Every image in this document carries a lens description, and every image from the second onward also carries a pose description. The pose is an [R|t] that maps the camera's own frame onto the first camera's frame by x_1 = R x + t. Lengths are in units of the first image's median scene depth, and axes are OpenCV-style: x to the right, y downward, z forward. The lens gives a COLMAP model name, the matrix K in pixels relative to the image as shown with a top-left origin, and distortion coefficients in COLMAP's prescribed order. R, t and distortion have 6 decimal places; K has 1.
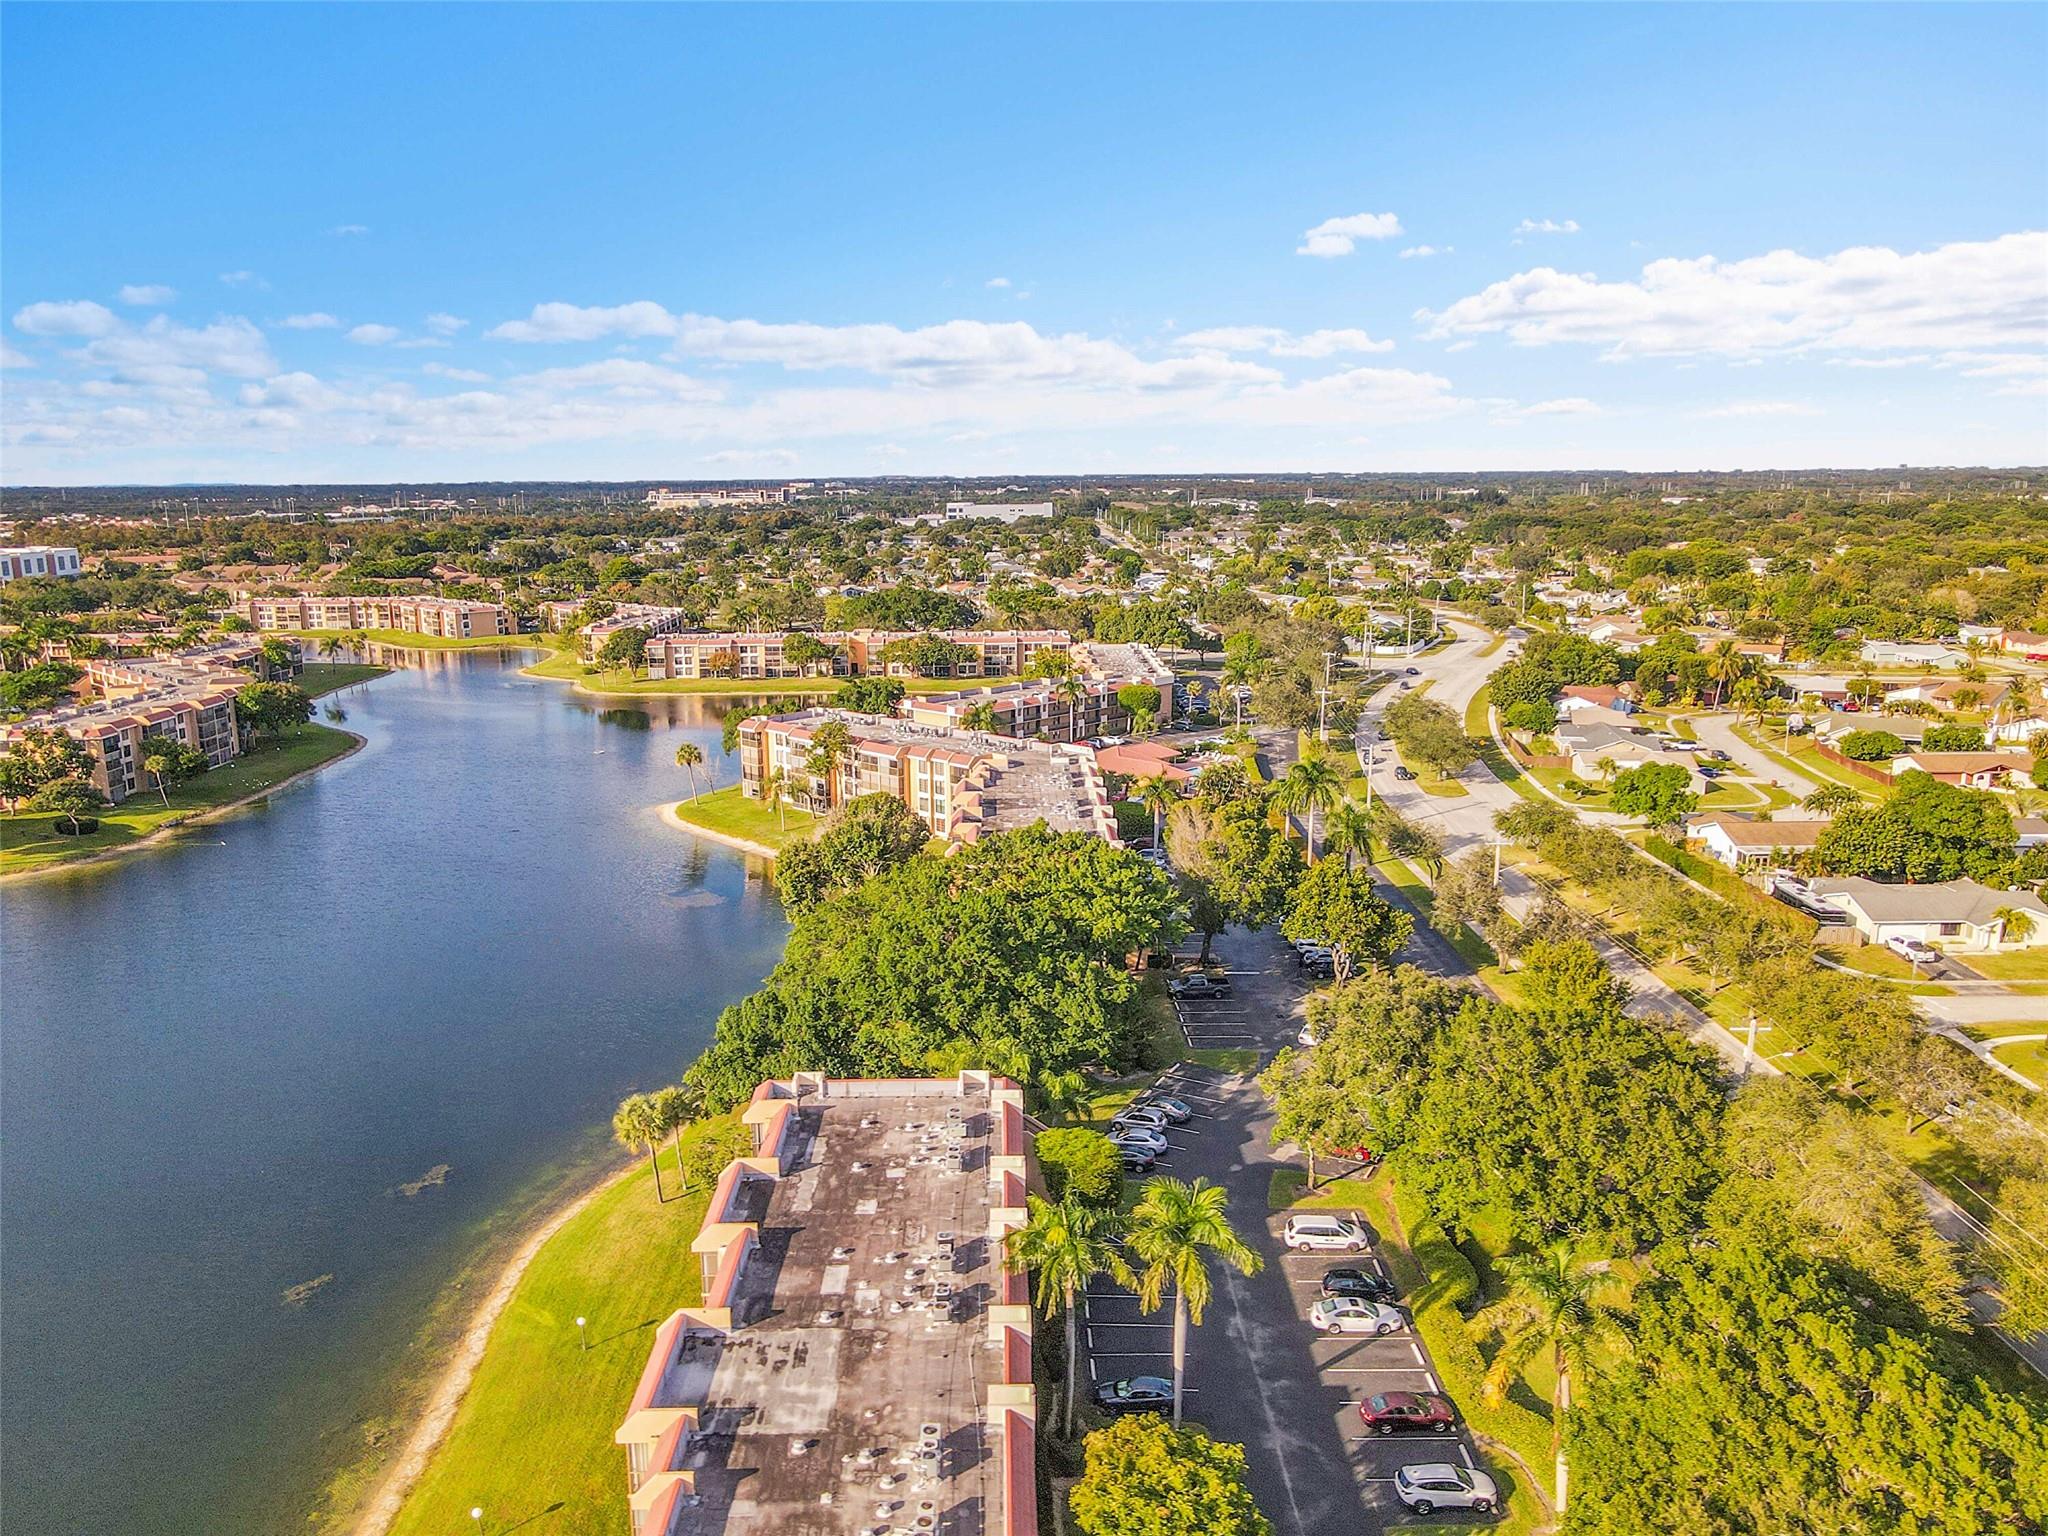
lens RADIAL K [[1479.0, 0, 1024.9], [0, 1479.0, 762.9], [0, 0, 1]] dist [-0.000383, 0.003012]
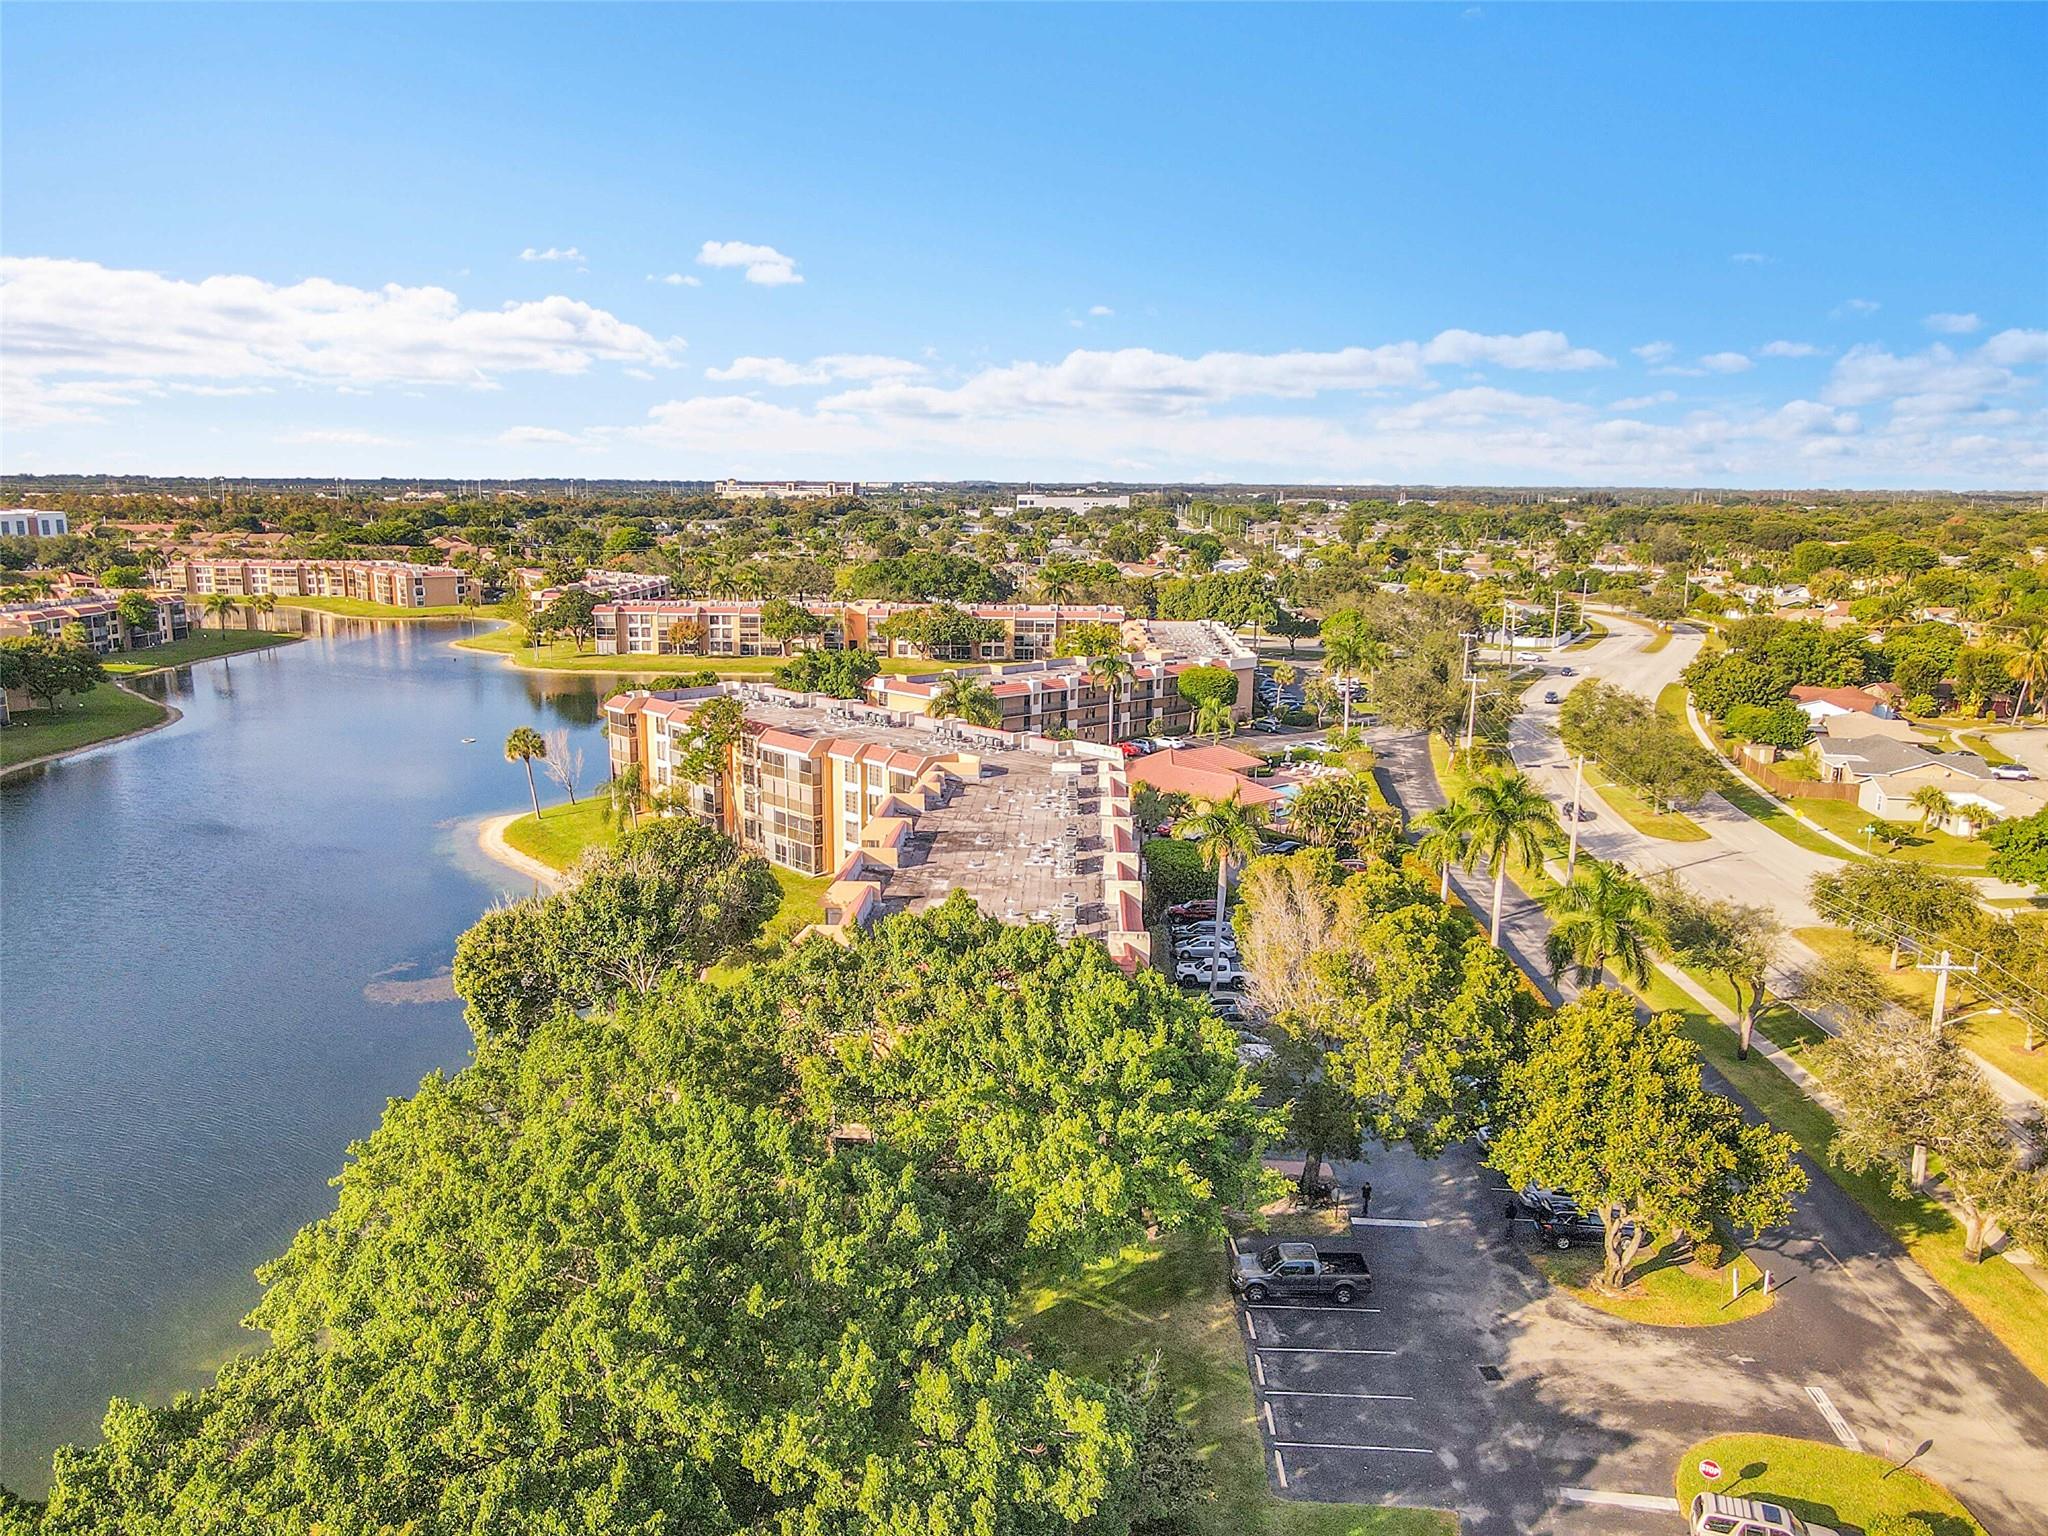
lens RADIAL K [[1479.0, 0, 1022.3], [0, 1479.0, 775.3], [0, 0, 1]] dist [-0.000383, 0.003012]
pose [[0.998208, 0.027499, -0.053142, 0.026591], [-0.027360, 0.999620, 0.003325, -0.000052], [0.053213, -0.001865, 0.998581, 0.274512]]
